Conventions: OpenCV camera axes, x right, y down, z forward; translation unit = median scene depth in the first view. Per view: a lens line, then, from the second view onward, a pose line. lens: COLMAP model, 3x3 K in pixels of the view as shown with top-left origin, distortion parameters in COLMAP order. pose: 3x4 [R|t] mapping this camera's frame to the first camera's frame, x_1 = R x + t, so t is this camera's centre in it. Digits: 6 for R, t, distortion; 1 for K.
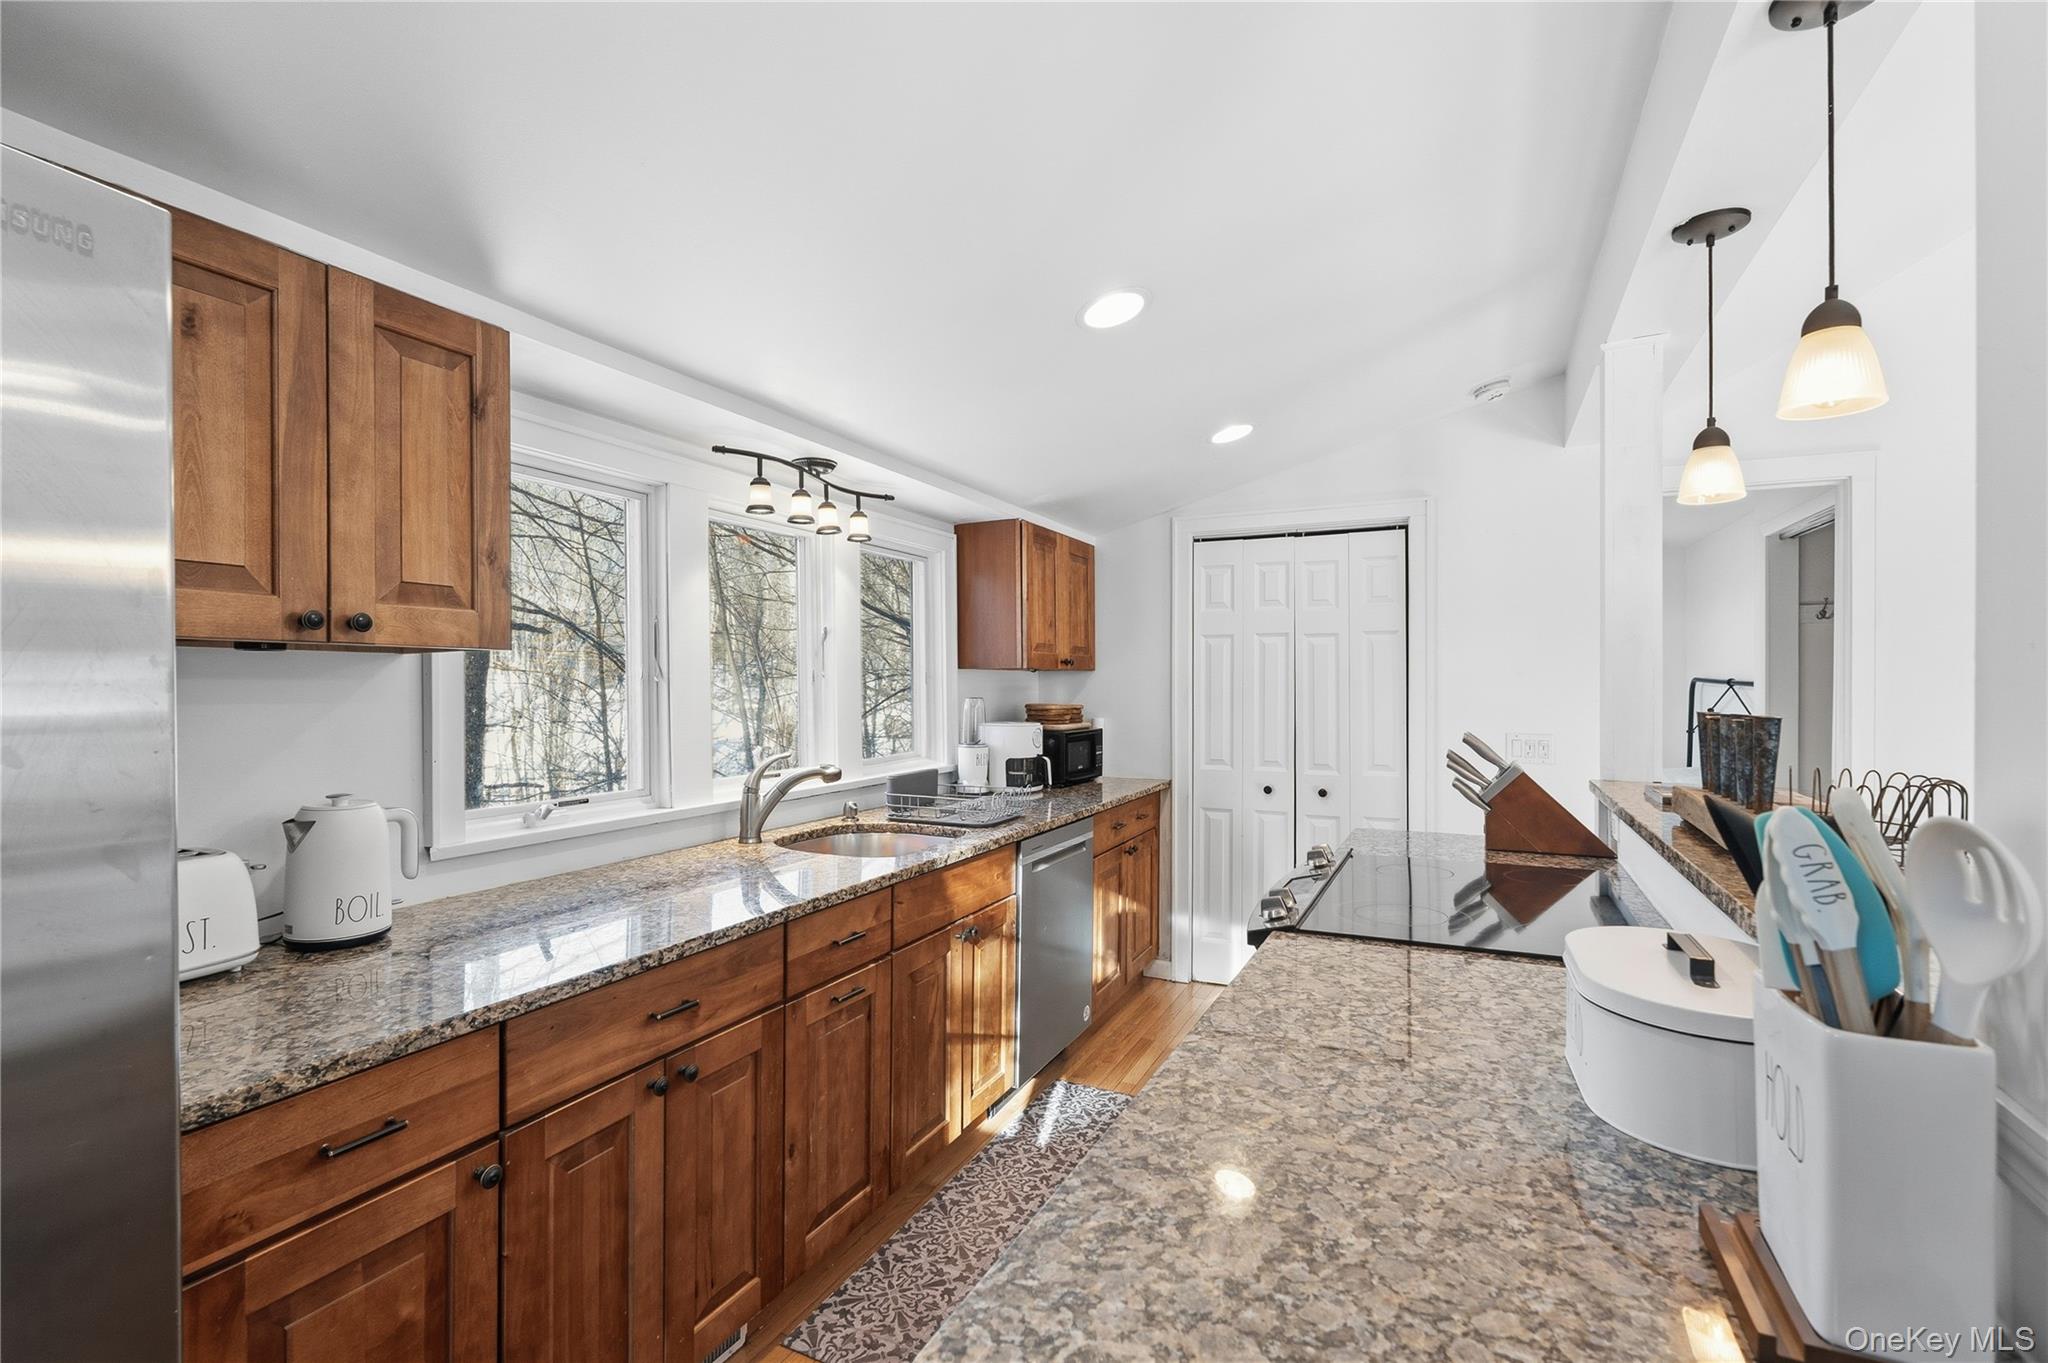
lens RADIAL K [[928.8, 0, 1021.2], [0, 928.8, 687.9], [0, 0, 1]] dist [-0.001502, -0.000054]
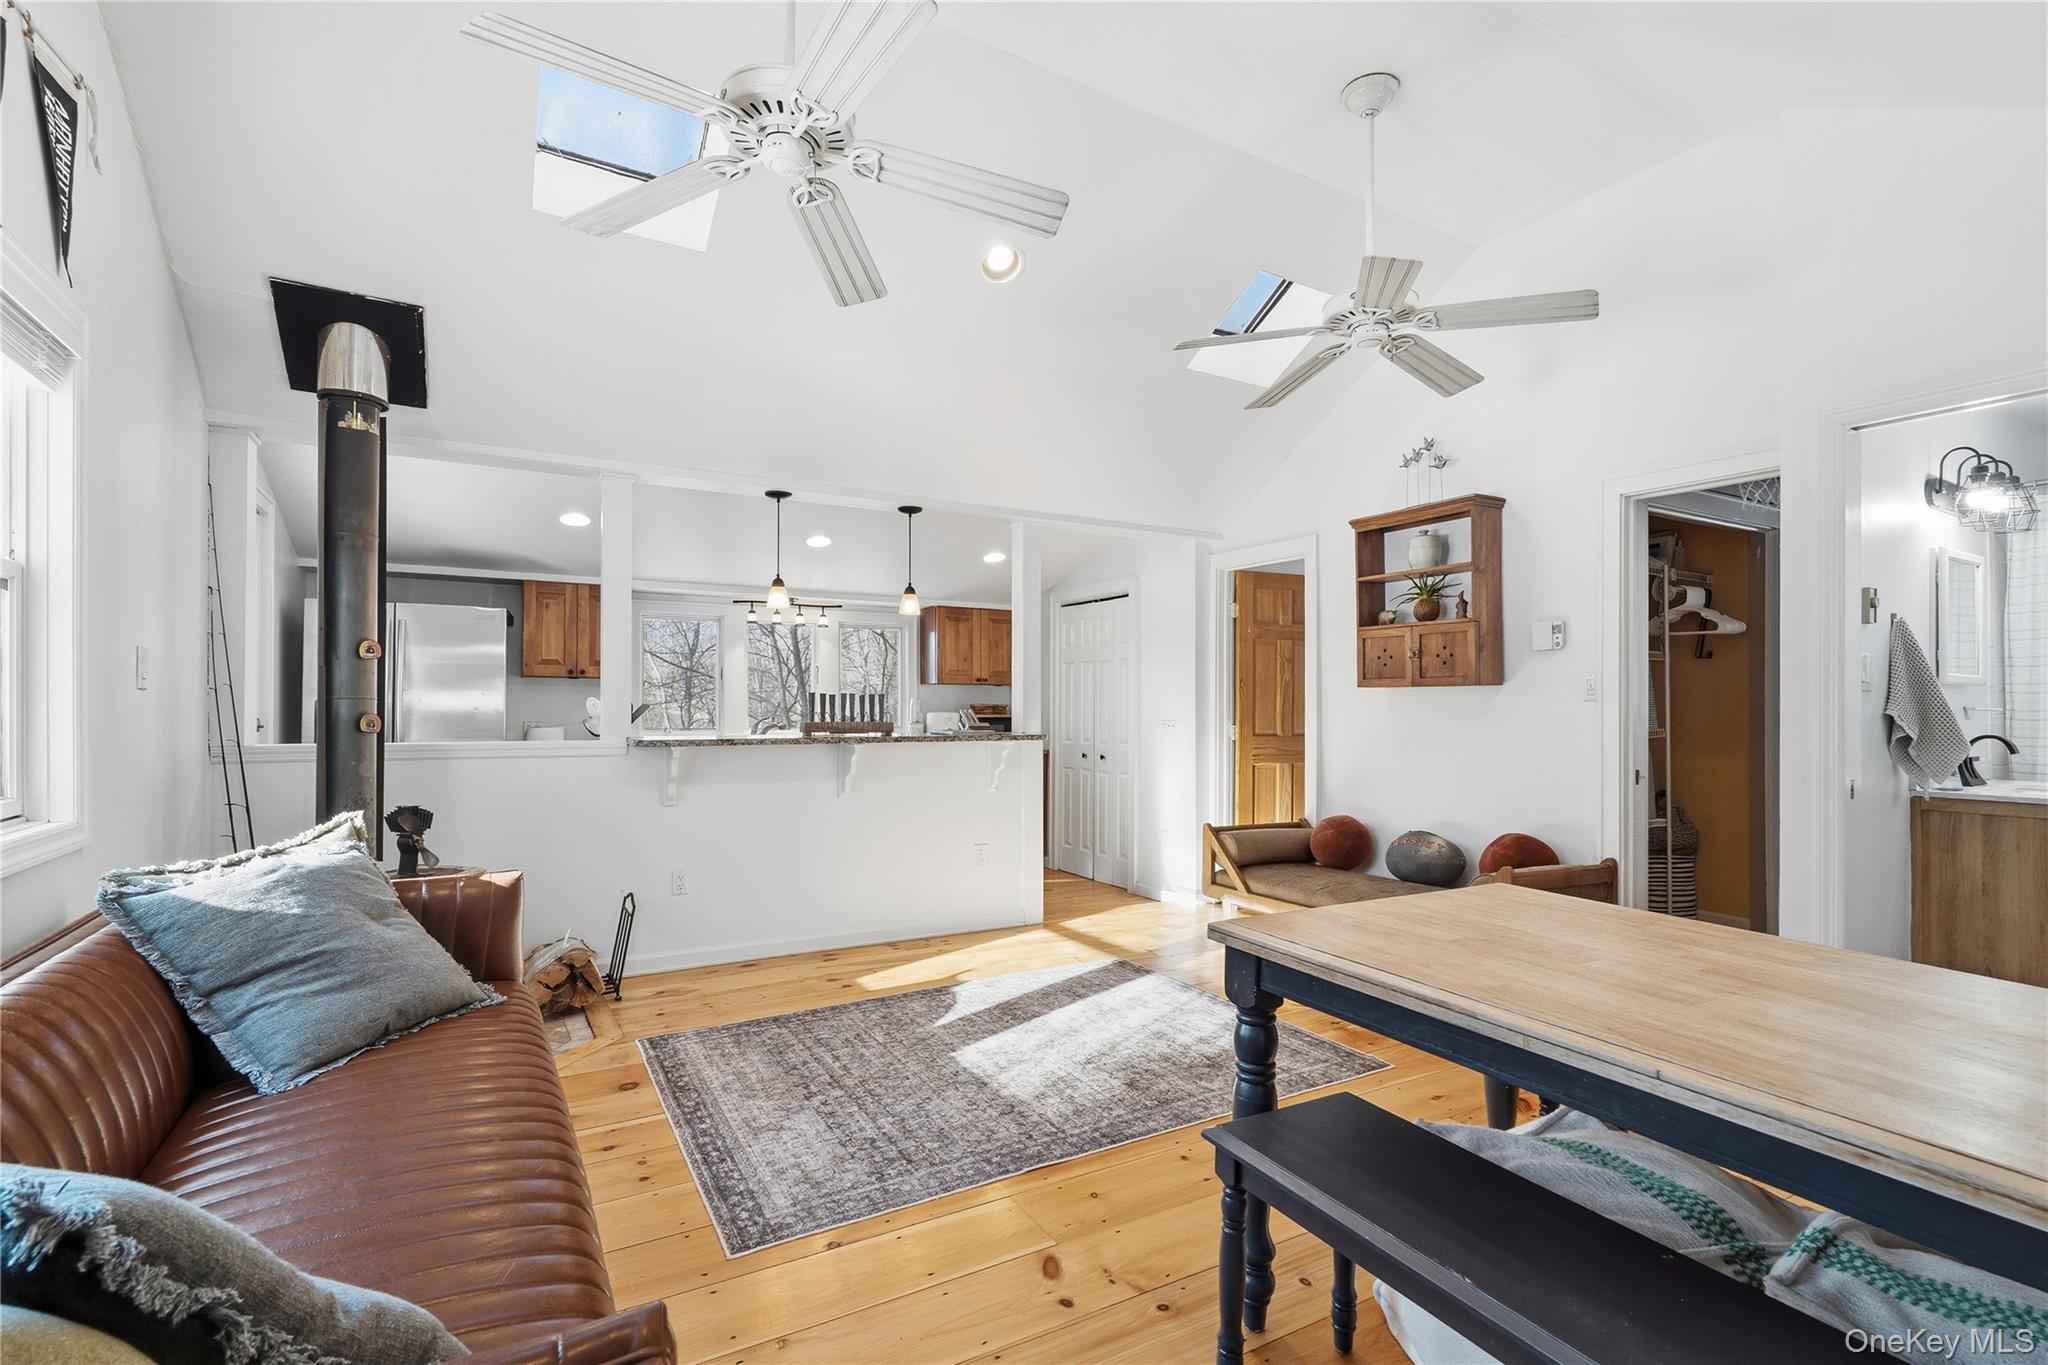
lens RADIAL K [[919.2, 0, 1030.3], [0, 919.2, 694.6], [0, 0, 1]] dist [0.000311, -0.000054]
pose [[0.817451, -0.000802, -0.575997, 2.065963], [-0.008366, 0.999877, -0.013266, 0.042377], [0.575937, 0.015663, 0.817344, -0.735682]]
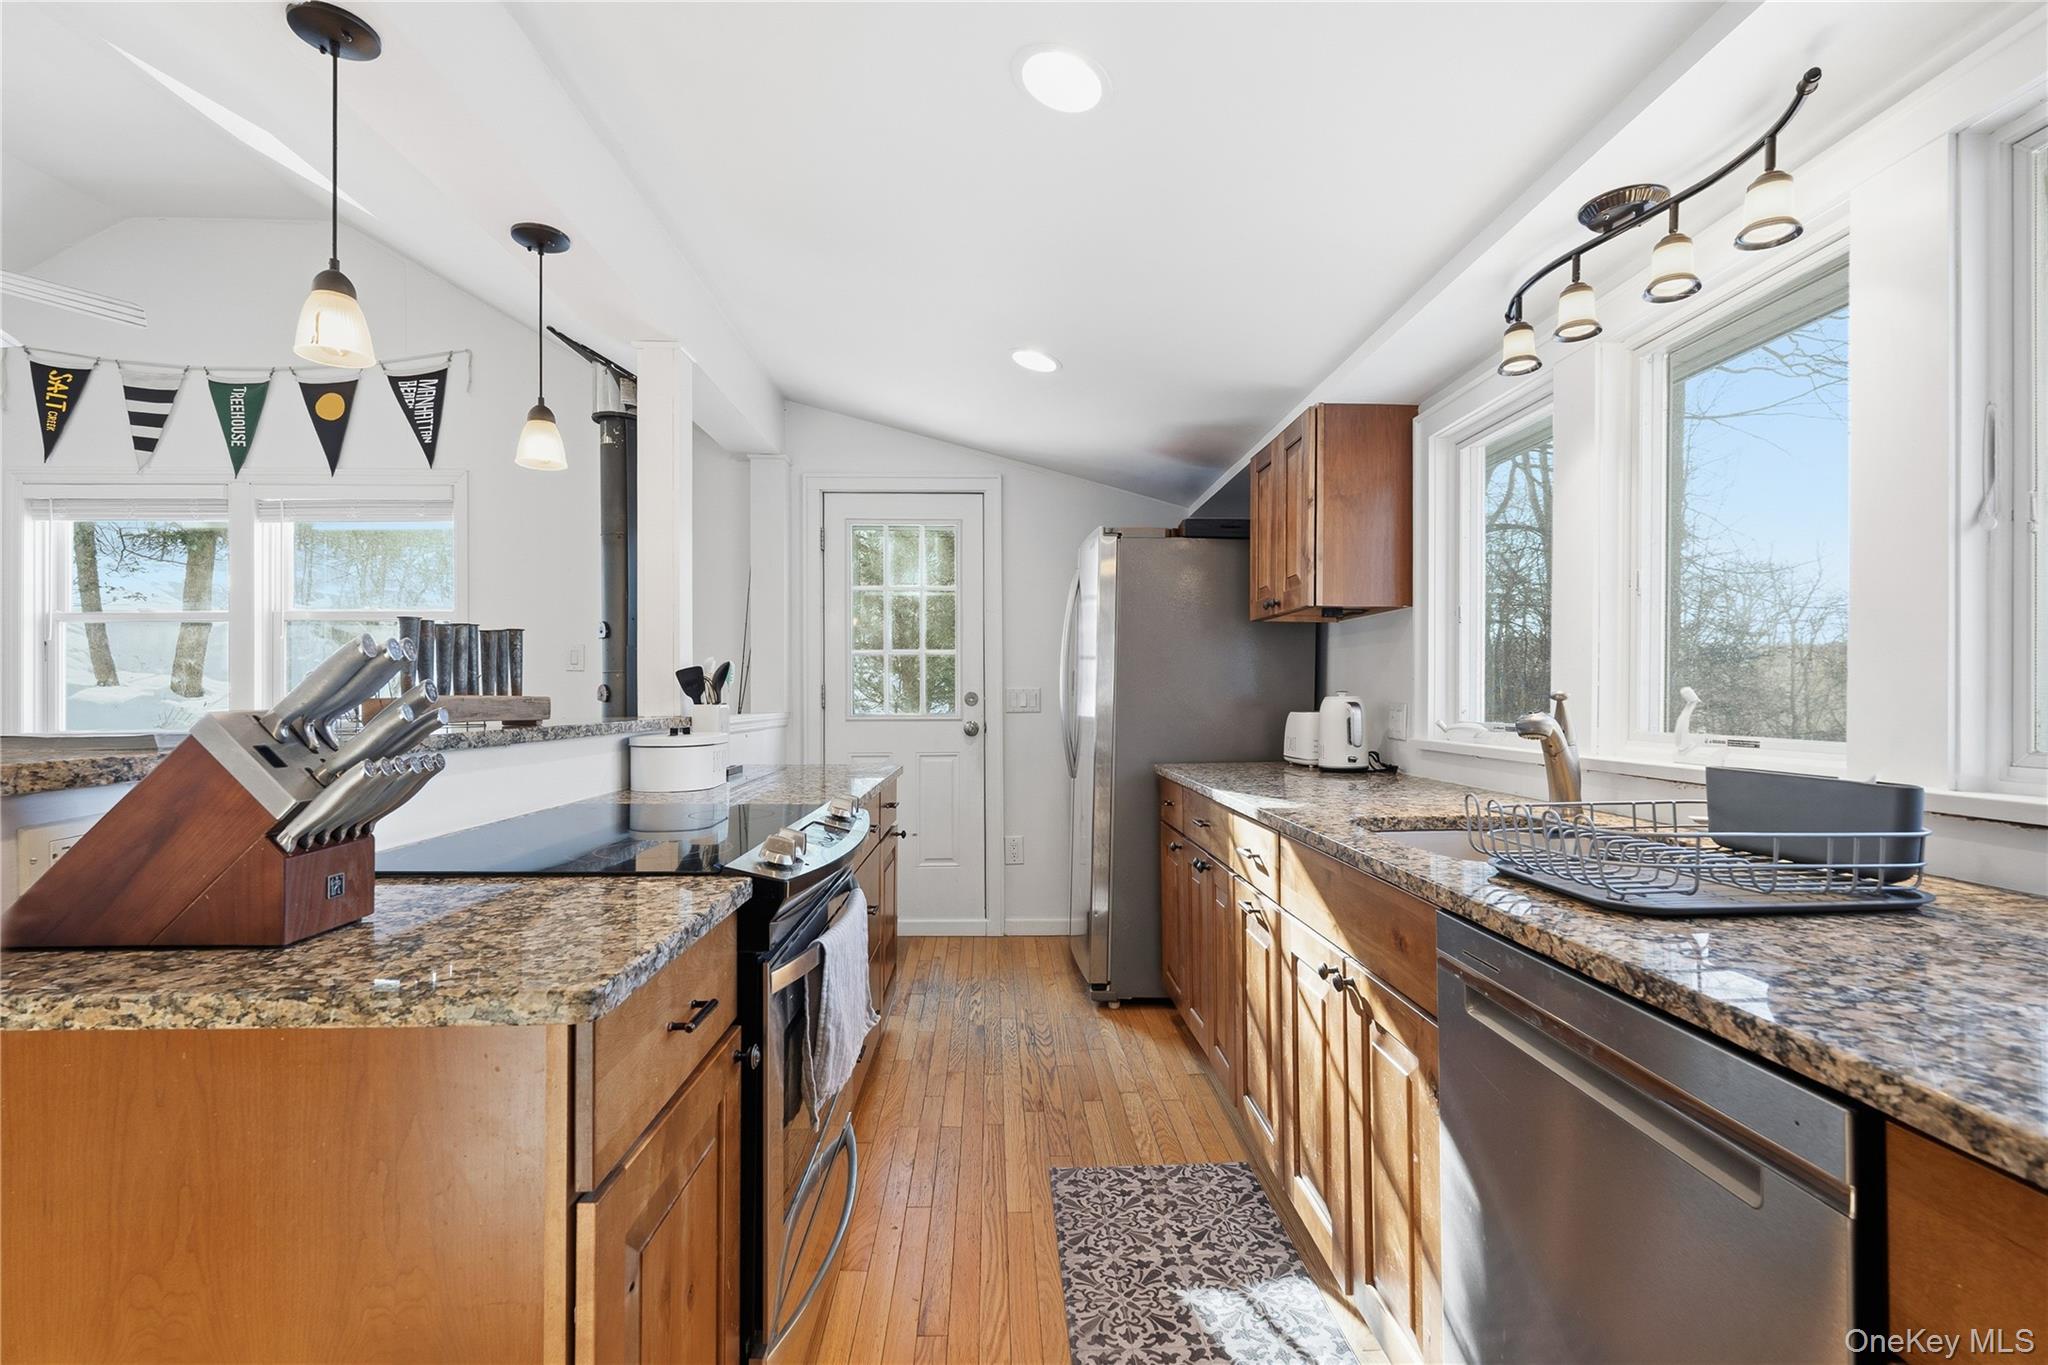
lens RADIAL K [[919.2, 0, 1030.3], [0, 919.2, 694.6], [0, 0, 1]] dist [0.000311, -0.000054]
pose [[-0.880589, 0.001423, -0.473878, 0.482840], [-0.000672, 0.999991, 0.004252, 0.080154], [0.473880, 0.004063, -0.880580, 1.664174]]
